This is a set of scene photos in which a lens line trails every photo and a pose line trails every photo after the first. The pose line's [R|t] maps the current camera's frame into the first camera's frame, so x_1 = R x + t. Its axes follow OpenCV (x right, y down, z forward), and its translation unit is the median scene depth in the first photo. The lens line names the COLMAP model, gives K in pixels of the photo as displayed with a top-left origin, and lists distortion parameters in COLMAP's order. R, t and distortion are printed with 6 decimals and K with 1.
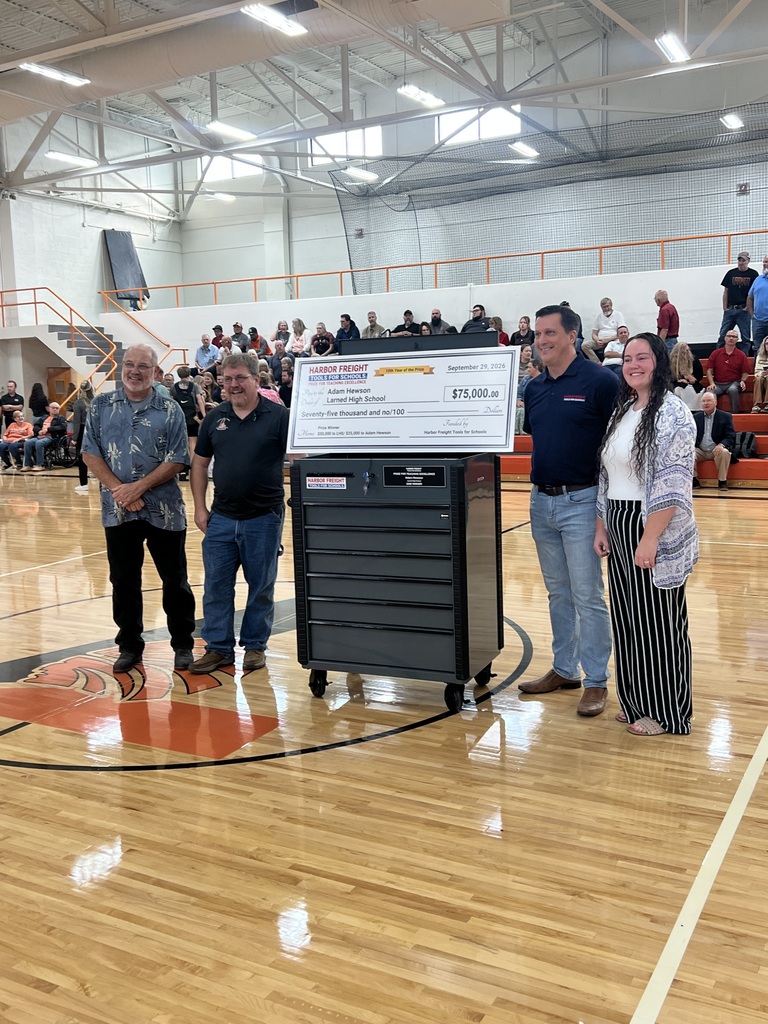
lens RADIAL K [[1000.3, 0, 378.5], [0, 1000.3, 514.0], [0, 0, 1]] dist [0.004130, 0.019763]
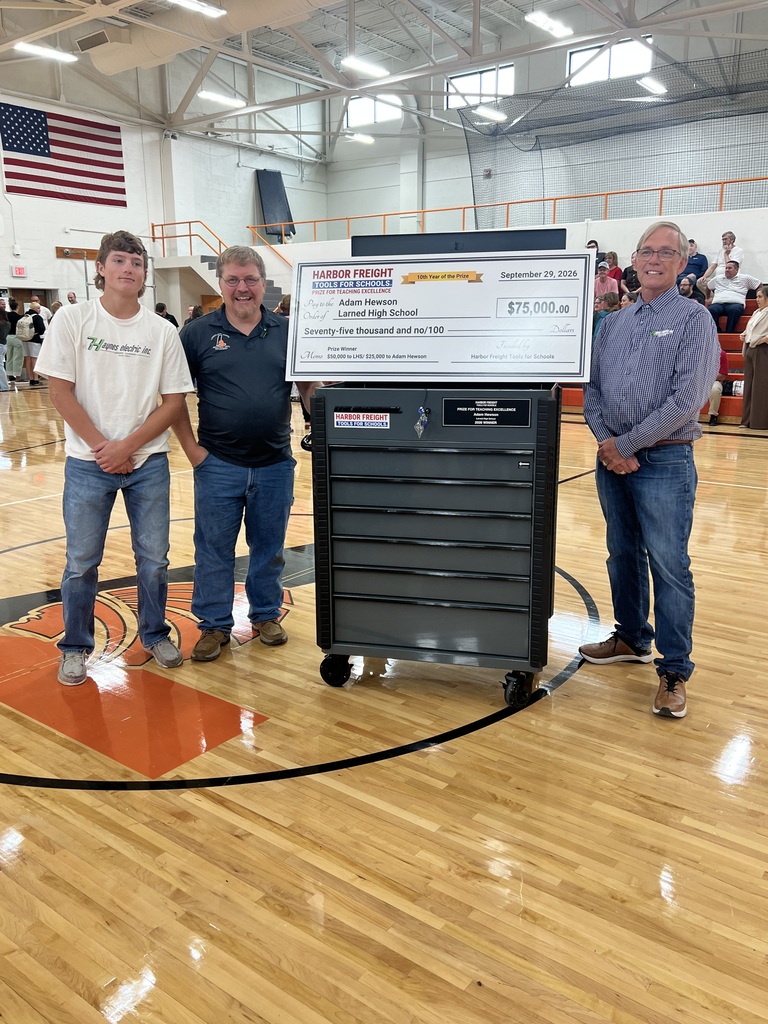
lens RADIAL K [[850.2, 0, 384.0], [0, 850.2, 512.0], [0, 0, 1]] dist [0.031718, -0.004097]
pose [[0.989785, 0.055085, -0.131498, 0.014080], [-0.042527, 0.994427, 0.096466, -0.004621], [0.136079, -0.089888, 0.986612, 0.060583]]
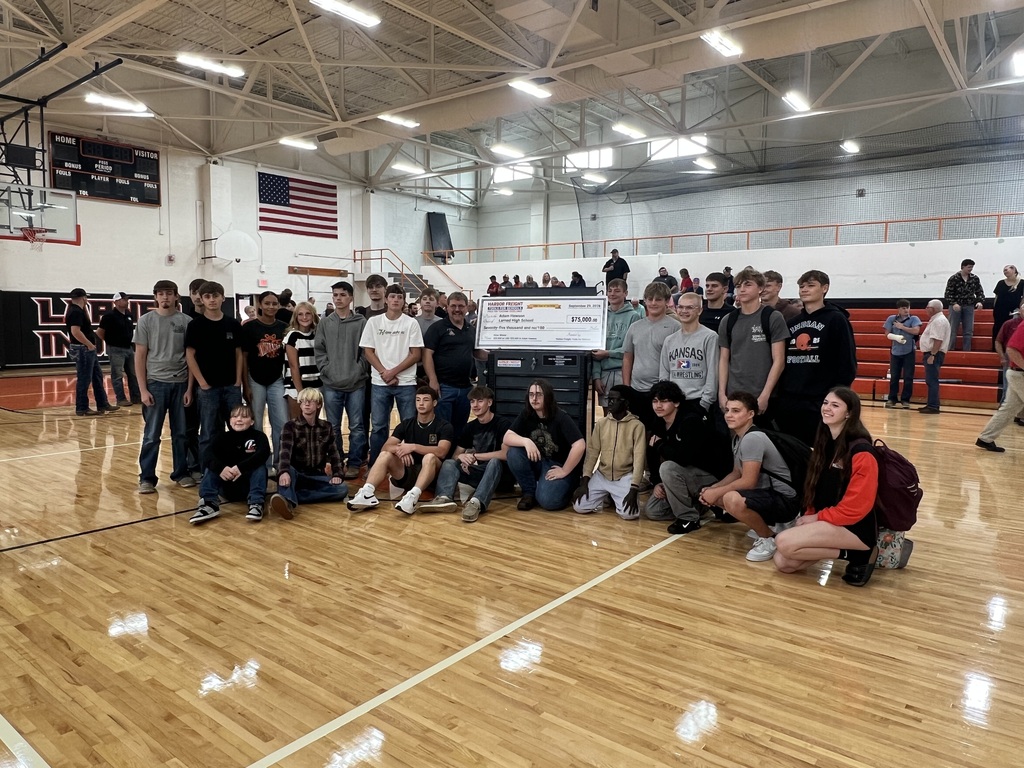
lens RADIAL K [[696.4, 0, 512.0], [0, 696.4, 384.0], [0, 0, 1]] dist [-0.001126, -0.000984]
pose [[0.988288, 0.052147, -0.143415, 0.028797], [-0.056892, 0.997954, -0.029180, 0.007434], [0.141600, 0.036997, 0.989232, -0.050316]]
